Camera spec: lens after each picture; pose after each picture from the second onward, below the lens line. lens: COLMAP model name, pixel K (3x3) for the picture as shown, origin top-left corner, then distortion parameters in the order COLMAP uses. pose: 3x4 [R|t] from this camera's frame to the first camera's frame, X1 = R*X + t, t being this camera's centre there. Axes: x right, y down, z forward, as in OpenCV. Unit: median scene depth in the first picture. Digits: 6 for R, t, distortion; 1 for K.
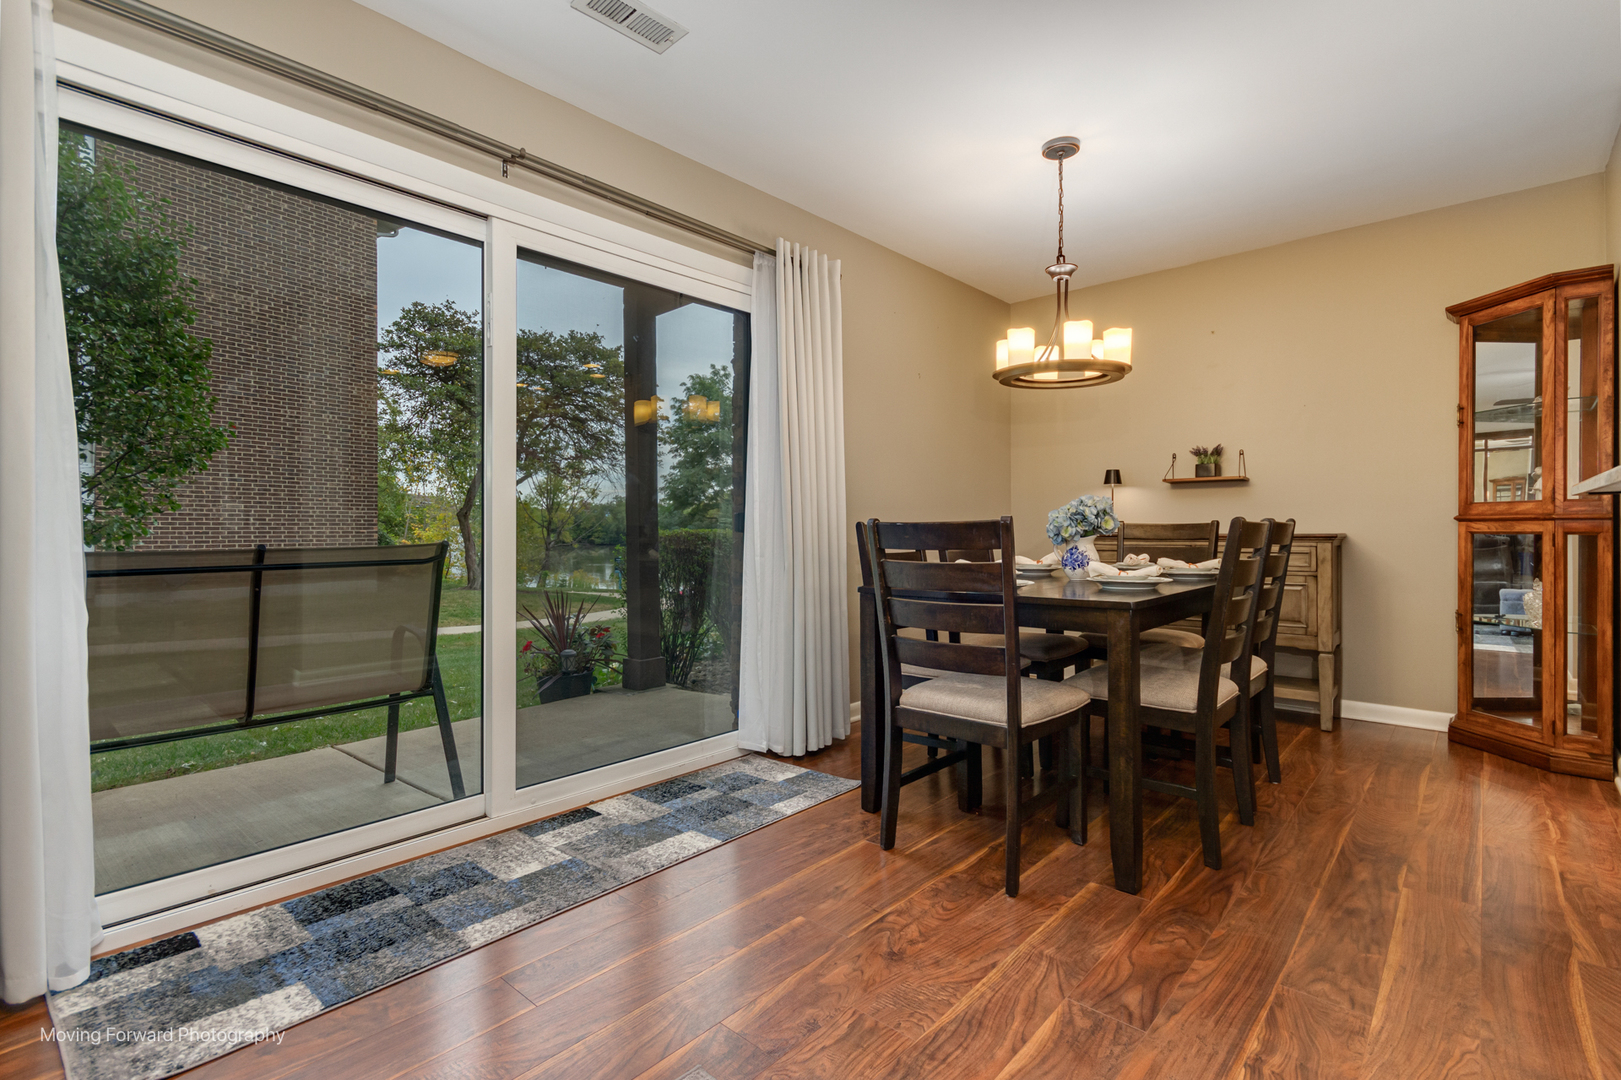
lens RADIAL K [[762.5, 0, 815.2], [0, 762.5, 522.2], [0, 0, 1]] dist [0.027011, 0.000227]
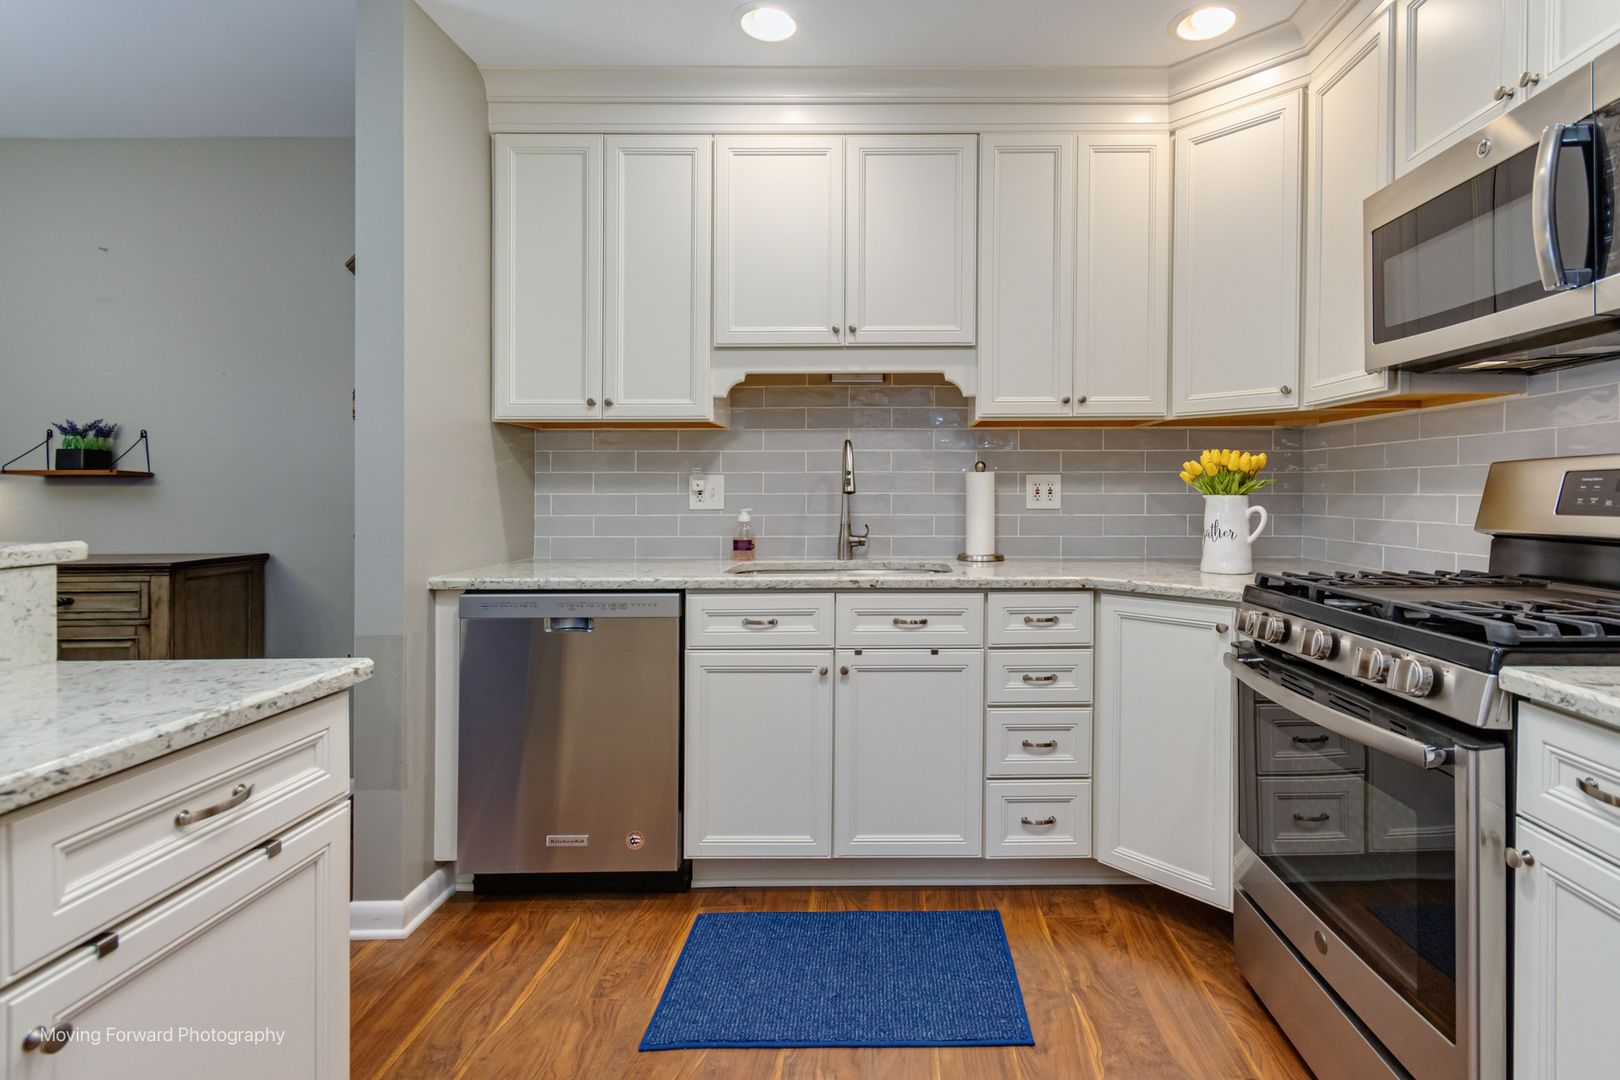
lens RADIAL K [[780.4, 0, 889.1], [0, 780.4, 486.0], [0, 0, 1]] dist [0.002689, 0.000994]
pose [[0.745079, 0.004961, 0.666958, 0.751363], [-0.003379, 0.999988, -0.003664, -0.057783], [-0.666968, 0.000476, 0.745086, 0.066653]]
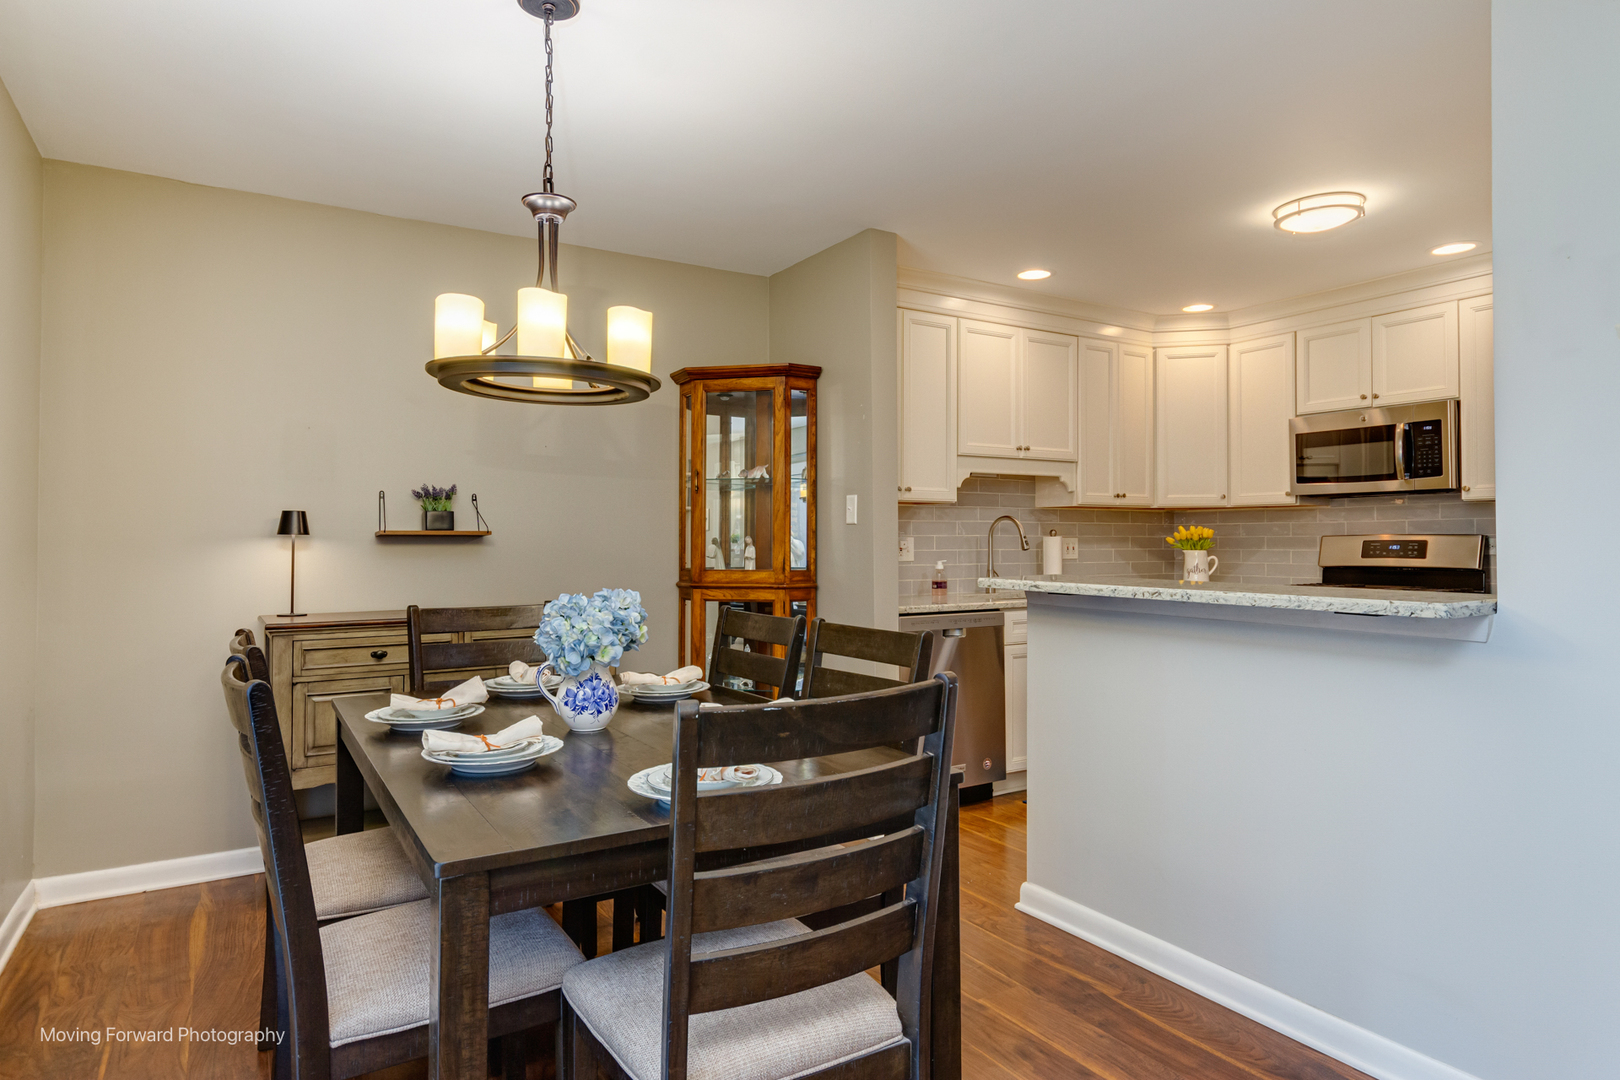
lens RADIAL K [[922.3, 0, 805.6], [0, 922.3, 515.1], [0, 0, 1]] dist [-0.006105, -0.000650]
pose [[0.292987, 0.029791, 0.955652, -0.253287], [-0.004534, 0.999547, -0.029770, -0.063373], [-0.956106, 0.004389, 0.292990, 0.563268]]
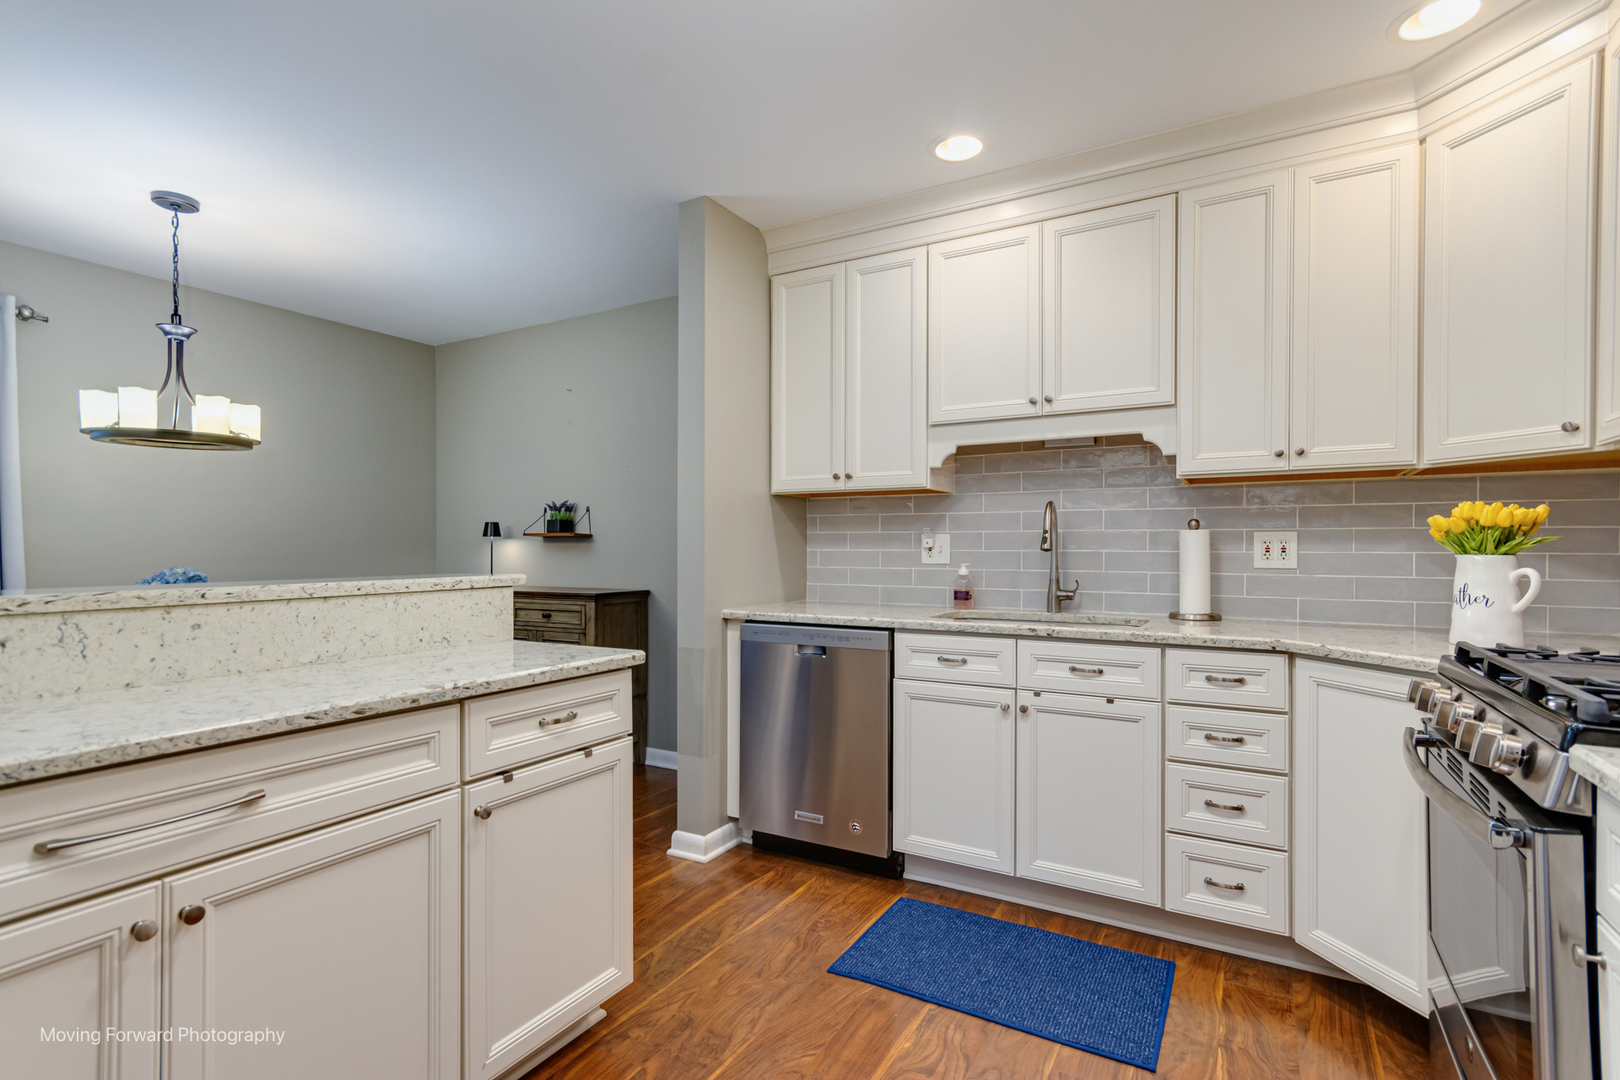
lens RADIAL K [[778.0, 0, 810.0], [0, 778.0, 540.0], [0, 0, 1]] dist [0.007843, 0.000992]
pose [[0.979669, 0.006322, 0.200523, 0.819459], [-0.005373, 0.999972, -0.005277, -0.058620], [-0.200551, 0.004092, 0.979675, -0.098268]]
